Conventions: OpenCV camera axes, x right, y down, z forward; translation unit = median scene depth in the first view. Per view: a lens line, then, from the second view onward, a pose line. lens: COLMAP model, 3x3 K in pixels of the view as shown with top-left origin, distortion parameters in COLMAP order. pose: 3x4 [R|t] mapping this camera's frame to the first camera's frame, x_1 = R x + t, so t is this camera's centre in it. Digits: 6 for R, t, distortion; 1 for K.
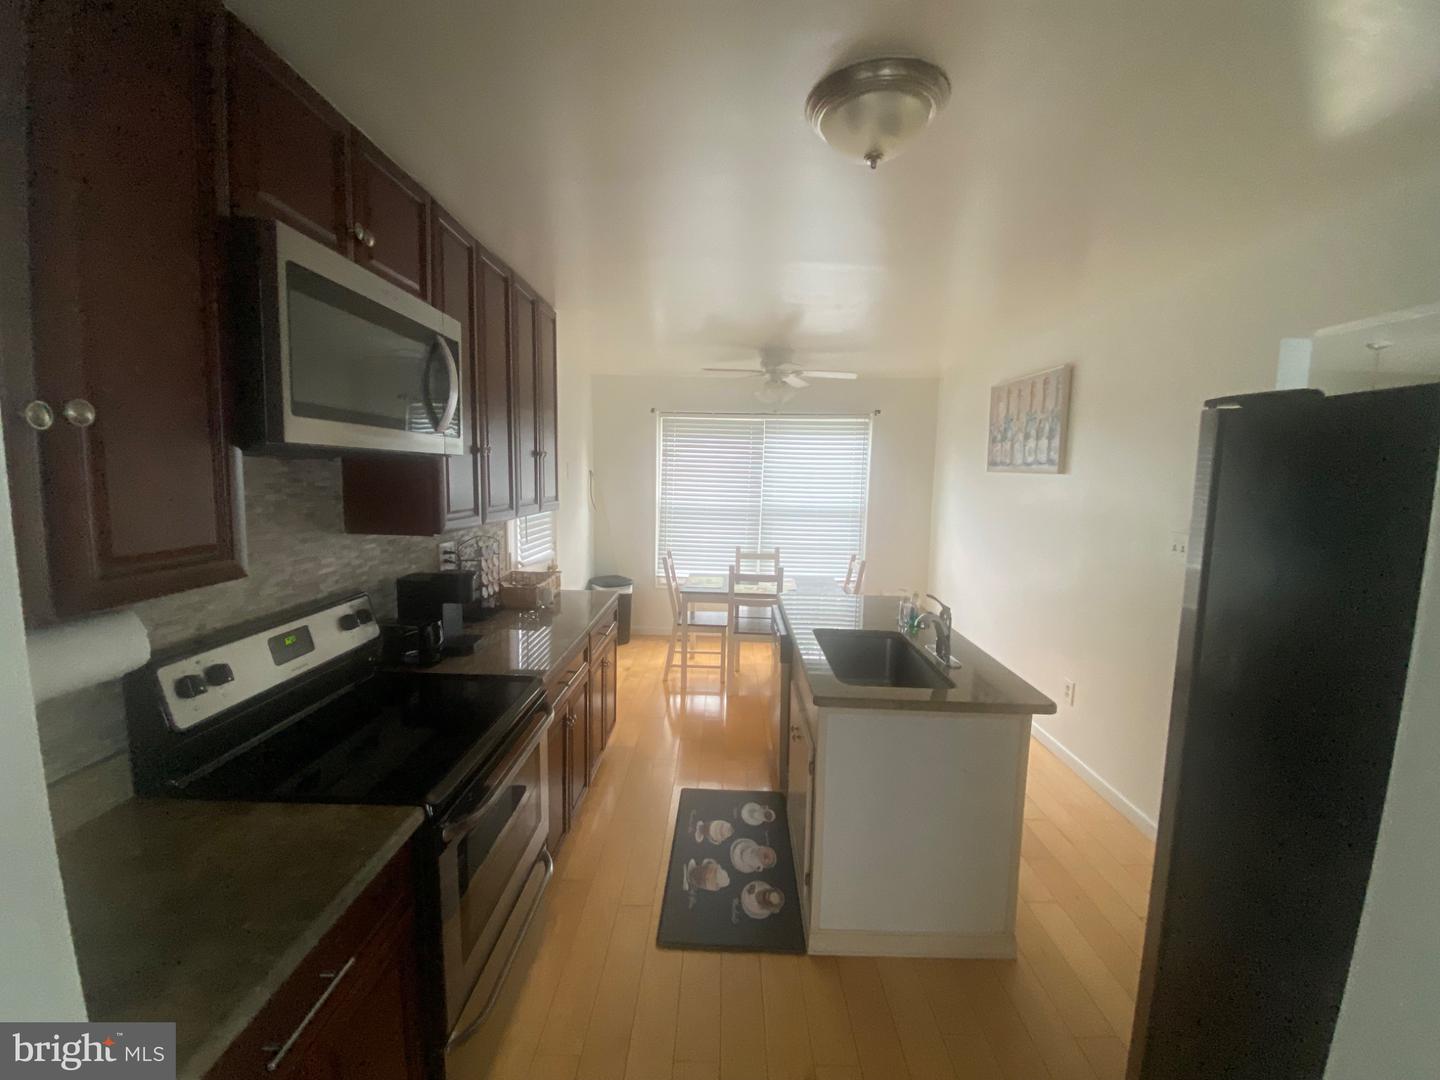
lens RADIAL K [[582.7, 0, 716.8], [0, 582.7, 536.3], [0, 0, 1]] dist [0.041707, -0.032861]
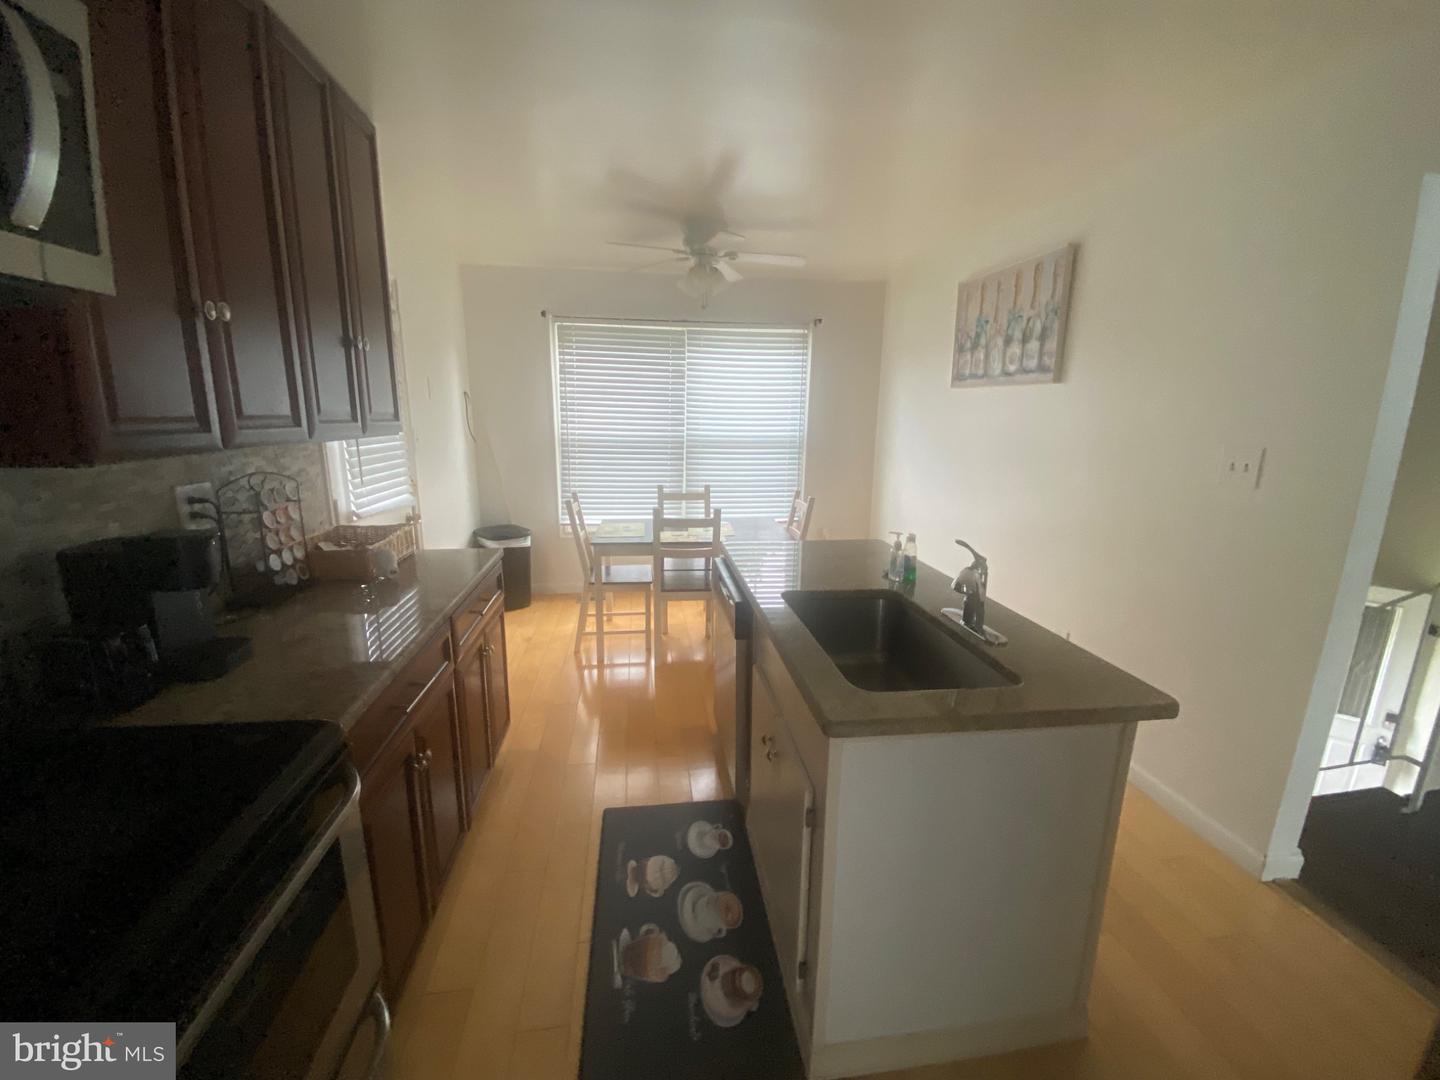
lens RADIAL K [[582.7, 0, 716.8], [0, 582.7, 536.3], [0, 0, 1]] dist [0.041707, -0.032861]
pose [[0.988169, -0.039165, 0.148283, -0.012006], [0.024274, 0.994597, 0.100930, 0.010576], [-0.151435, -0.096136, 0.983781, 0.212624]]
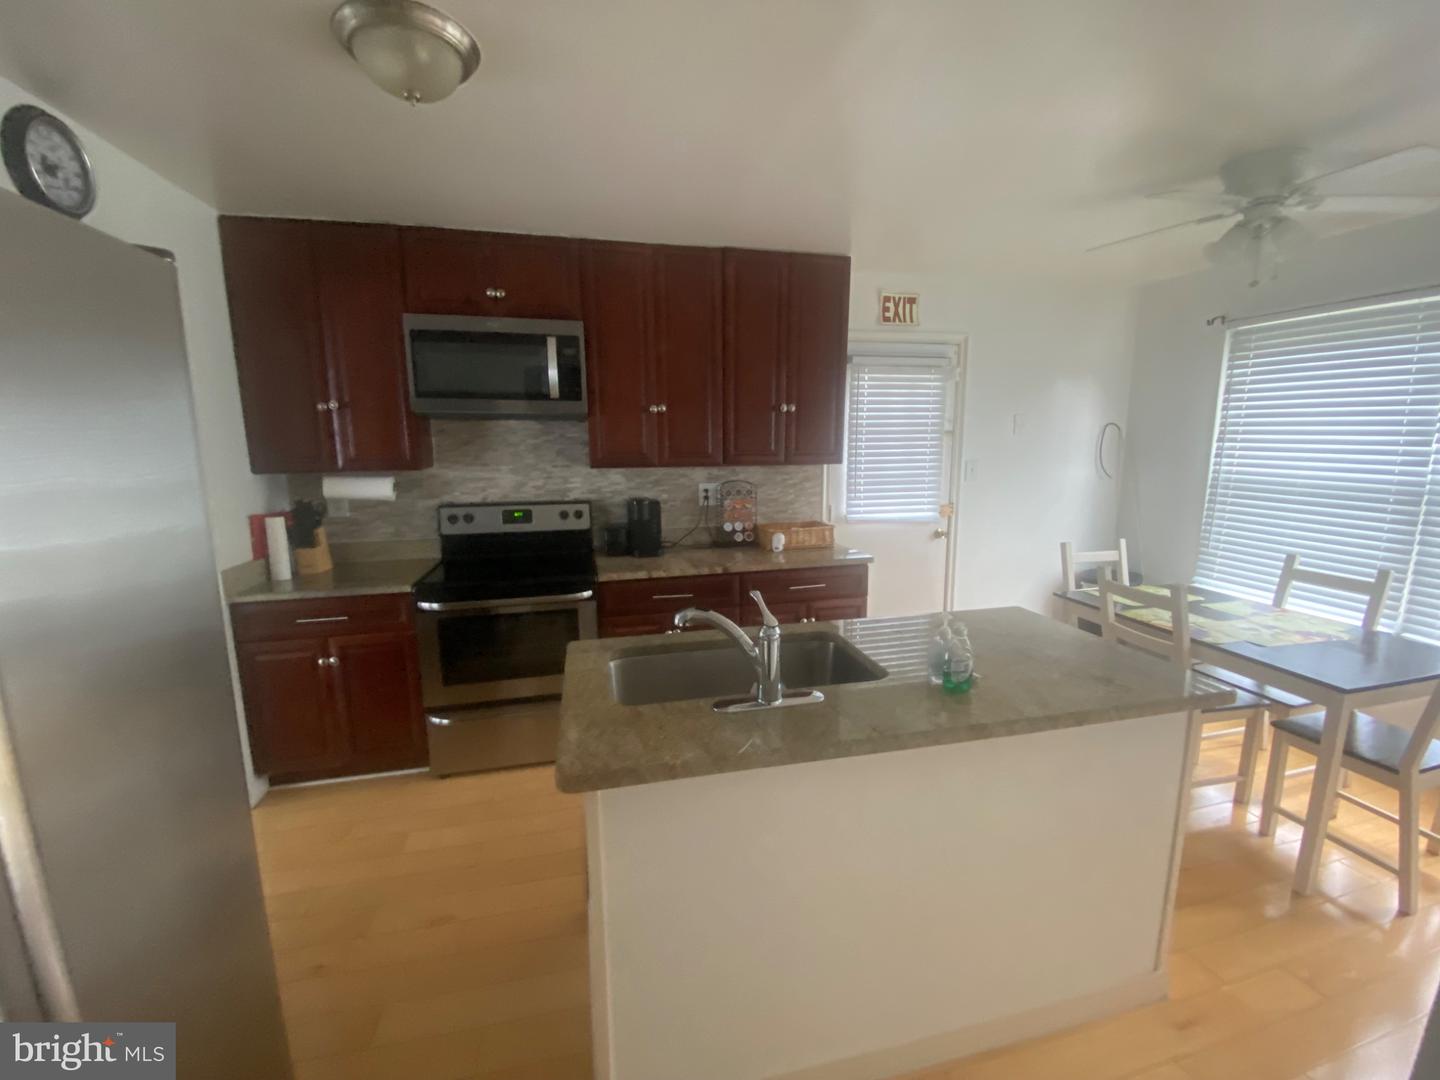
lens RADIAL K [[582.7, 0, 716.8], [0, 582.7, 536.3], [0, 0, 1]] dist [0.041707, -0.032861]
pose [[0.242735, 0.125873, -0.961892, 0.533944], [-0.093377, 0.989974, 0.105984, -0.008002], [0.965588, 0.064093, 0.252055, 0.463122]]
